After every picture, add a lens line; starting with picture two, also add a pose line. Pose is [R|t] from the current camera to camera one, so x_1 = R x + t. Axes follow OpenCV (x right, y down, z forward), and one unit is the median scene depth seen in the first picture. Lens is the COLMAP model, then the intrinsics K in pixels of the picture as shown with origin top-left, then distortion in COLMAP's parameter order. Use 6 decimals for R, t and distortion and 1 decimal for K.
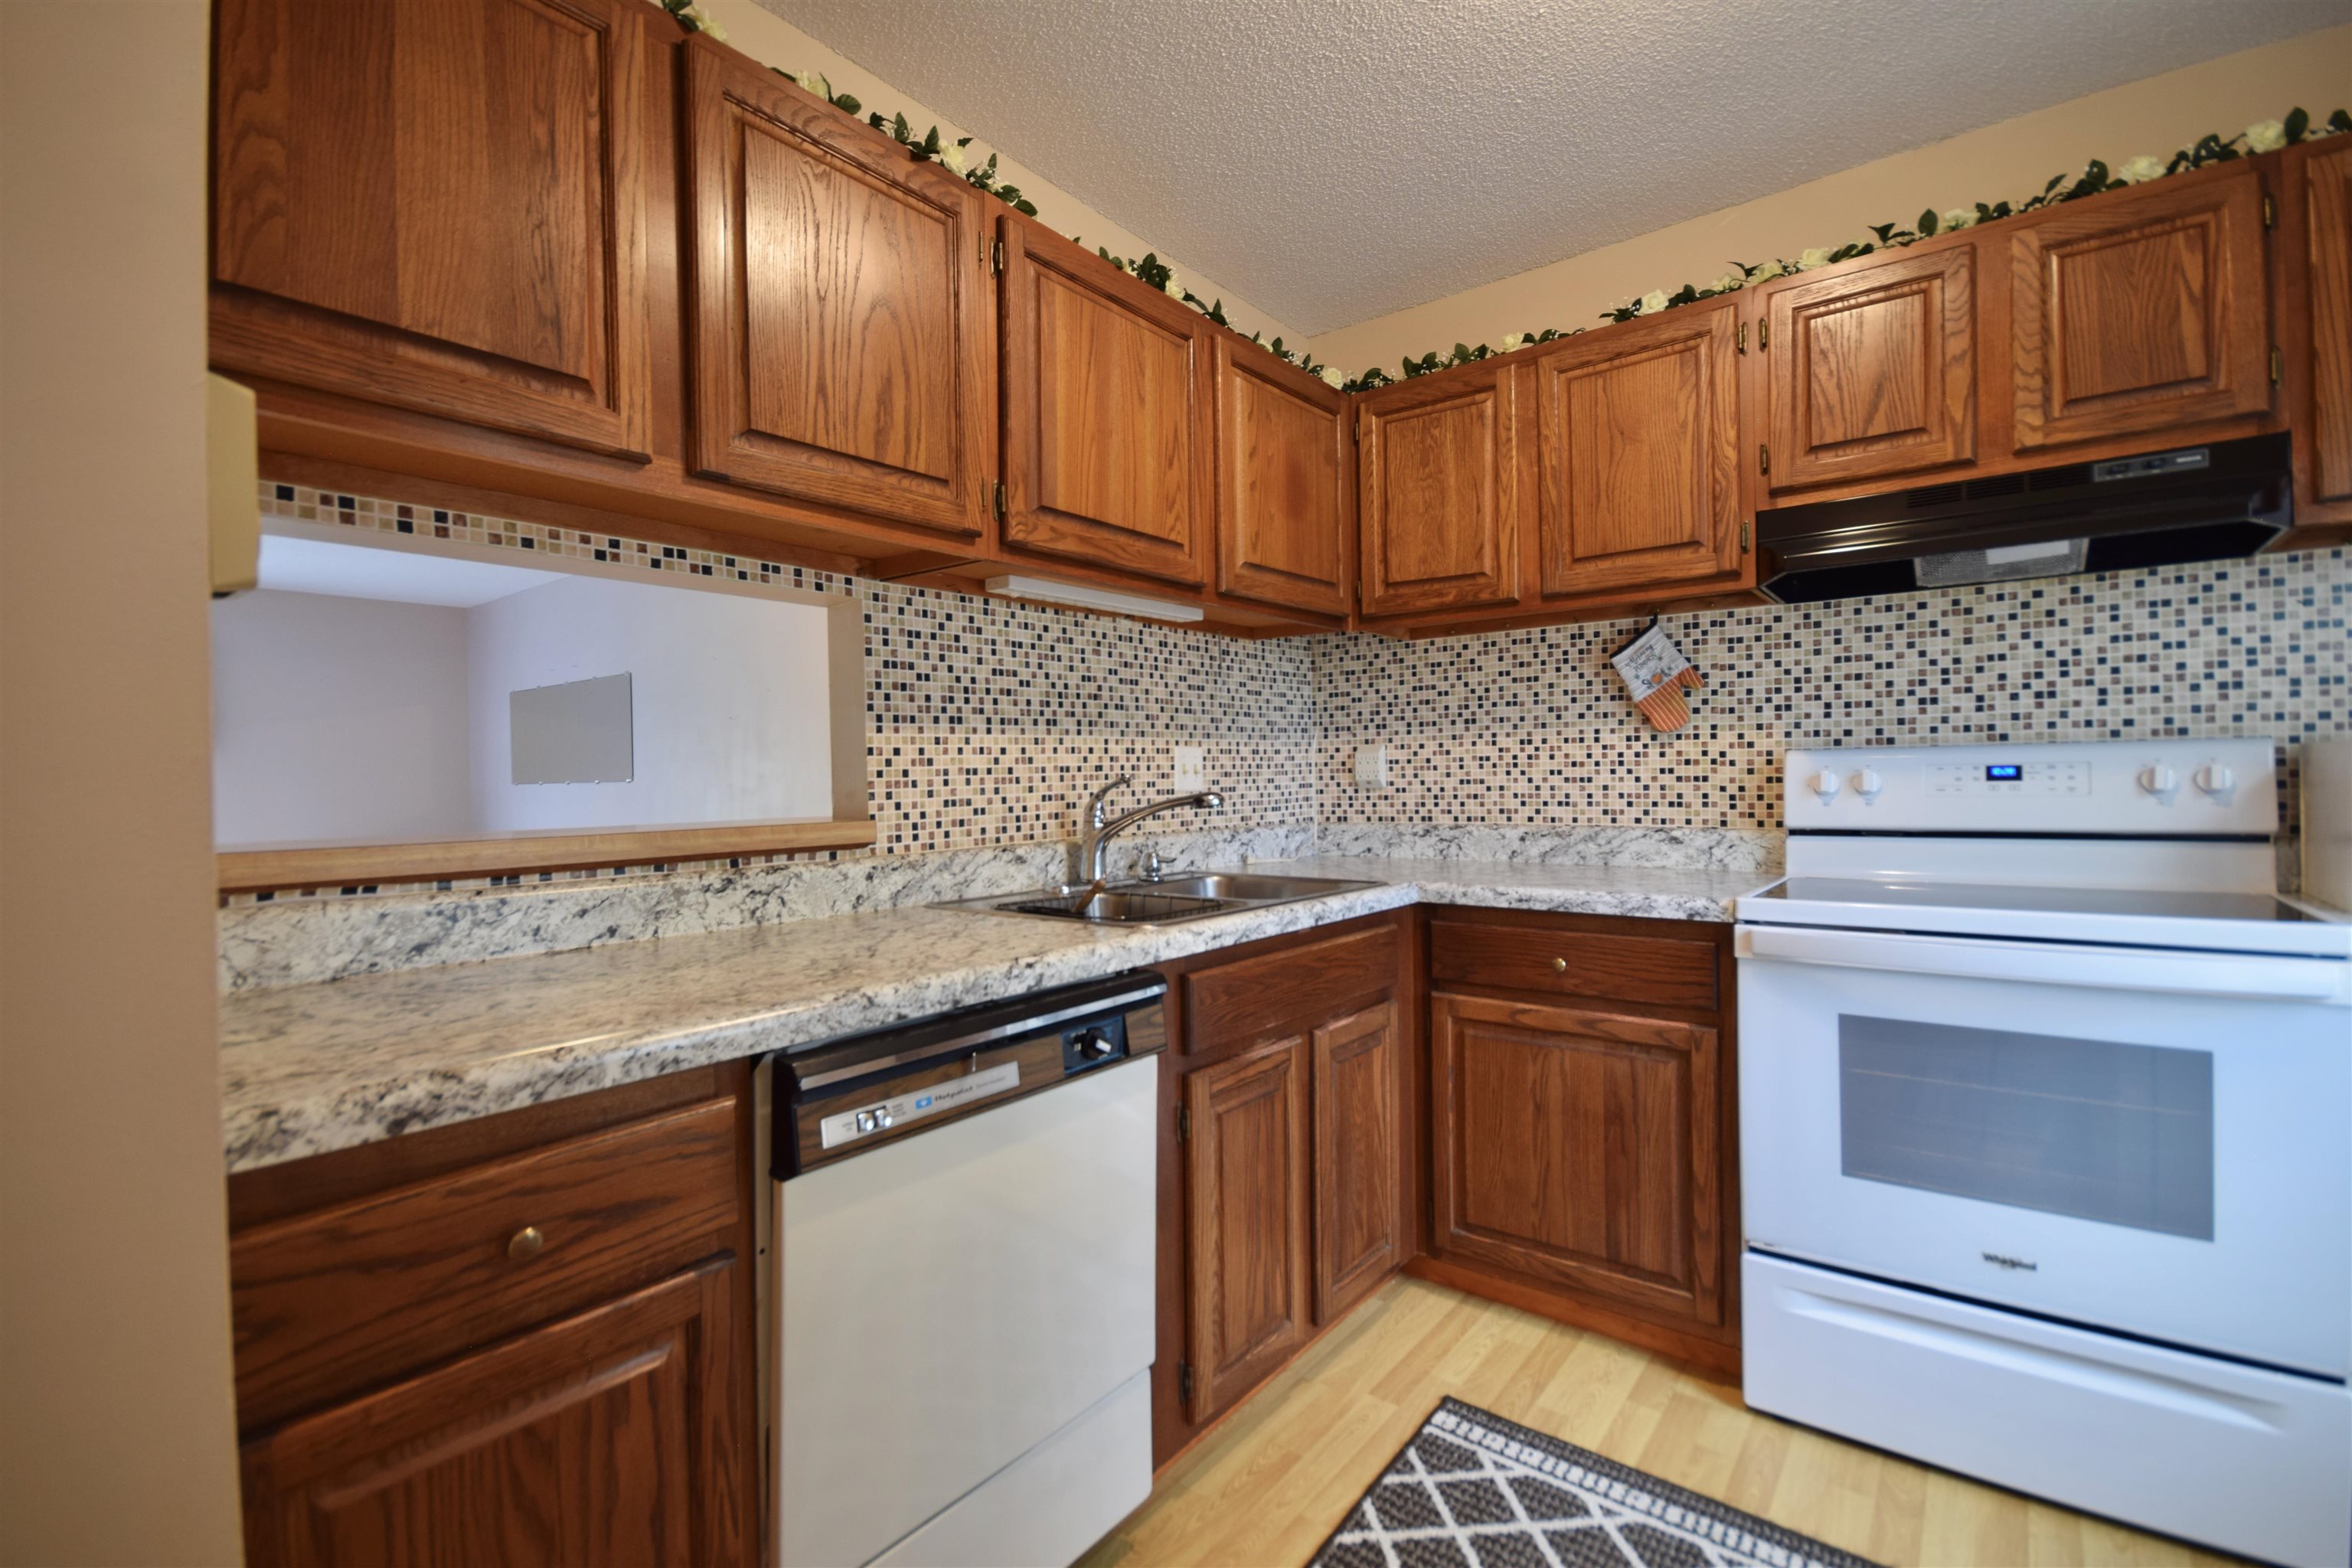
lens RADIAL K [[1034.0, 0, 1157.2], [0, 1034.0, 774.4], [0, 0, 1]] dist [0.002595, -0.003648]
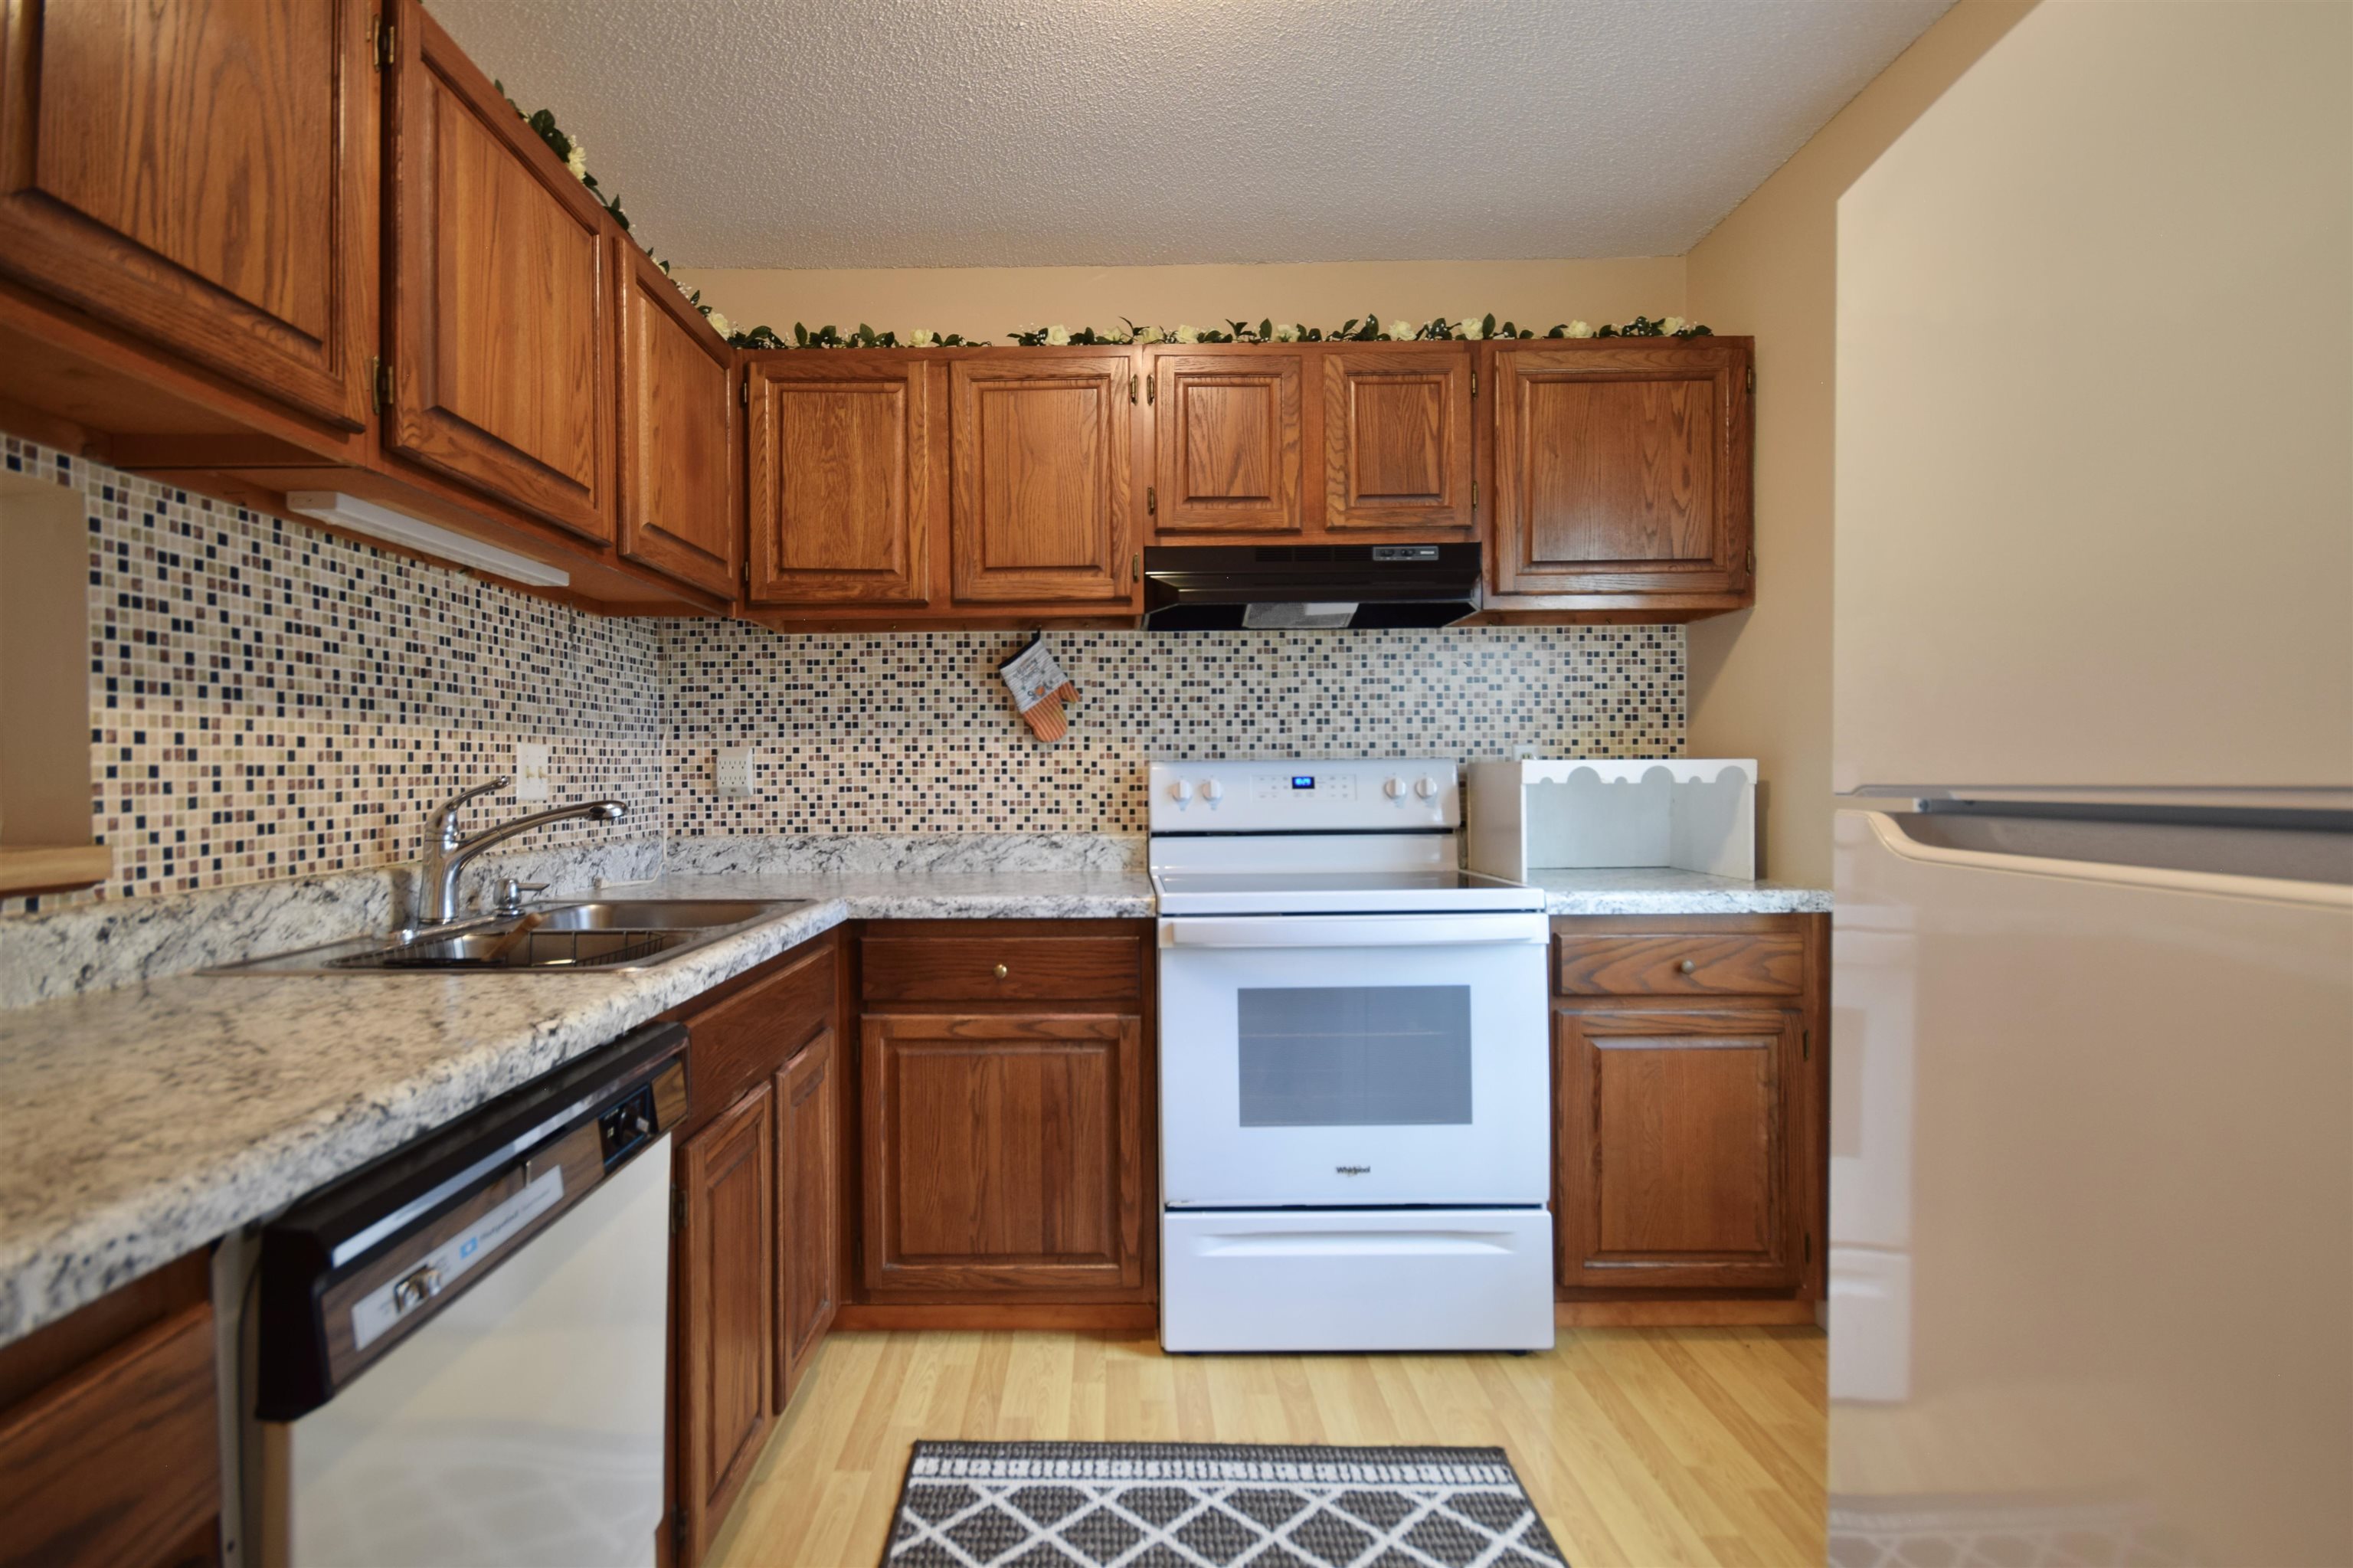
lens RADIAL K [[1093.4, 0, 1176.9], [0, 1093.4, 773.2], [0, 0, 1]] dist [0.004708, -0.005193]
pose [[0.790486, 0.011274, 0.612377, -0.131875], [-0.005547, 0.999921, -0.011248, 0.003495], [-0.612455, 0.005495, 0.790486, 0.057835]]
